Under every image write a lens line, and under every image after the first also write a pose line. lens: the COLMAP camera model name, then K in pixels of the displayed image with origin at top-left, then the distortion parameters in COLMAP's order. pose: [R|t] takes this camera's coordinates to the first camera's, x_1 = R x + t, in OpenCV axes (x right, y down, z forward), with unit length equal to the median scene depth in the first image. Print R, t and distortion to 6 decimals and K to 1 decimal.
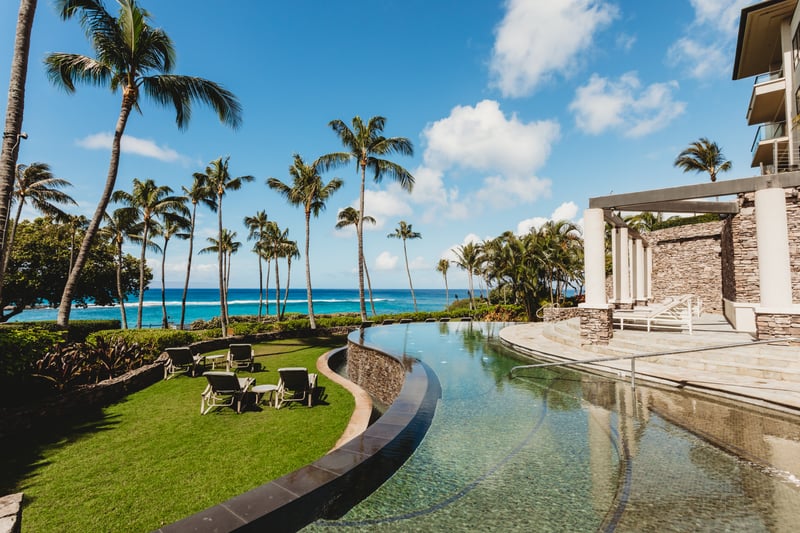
lens RADIAL K [[395.0, 0, 400.0], [0, 395.0, 266.5], [0, 0, 1]] dist [-0.001907, 0.001389]
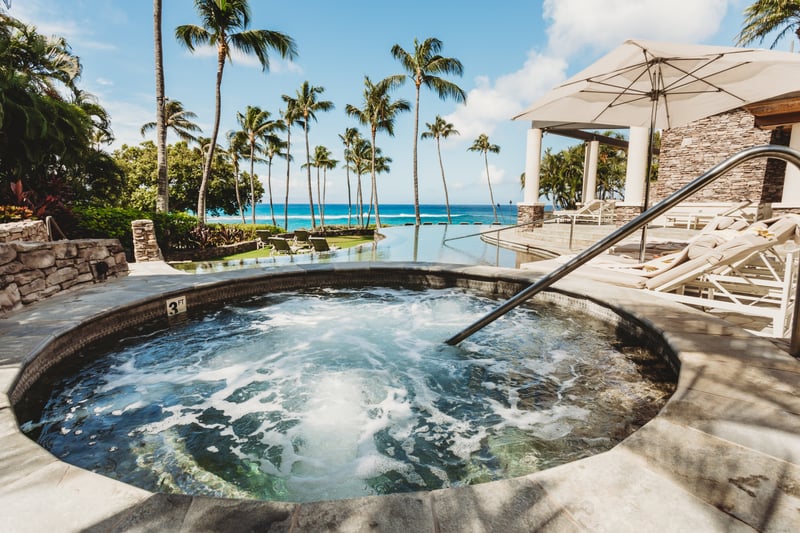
lens RADIAL K [[395.0, 0, 400.0], [0, 395.0, 266.5], [0, 0, 1]] dist [-0.001907, 0.001389]
pose [[0.969597, 0.044101, -0.240701, 0.114512], [0.007274, 0.977998, 0.208488, 0.006877], [0.244599, -0.203900, 0.947943, -0.126524]]
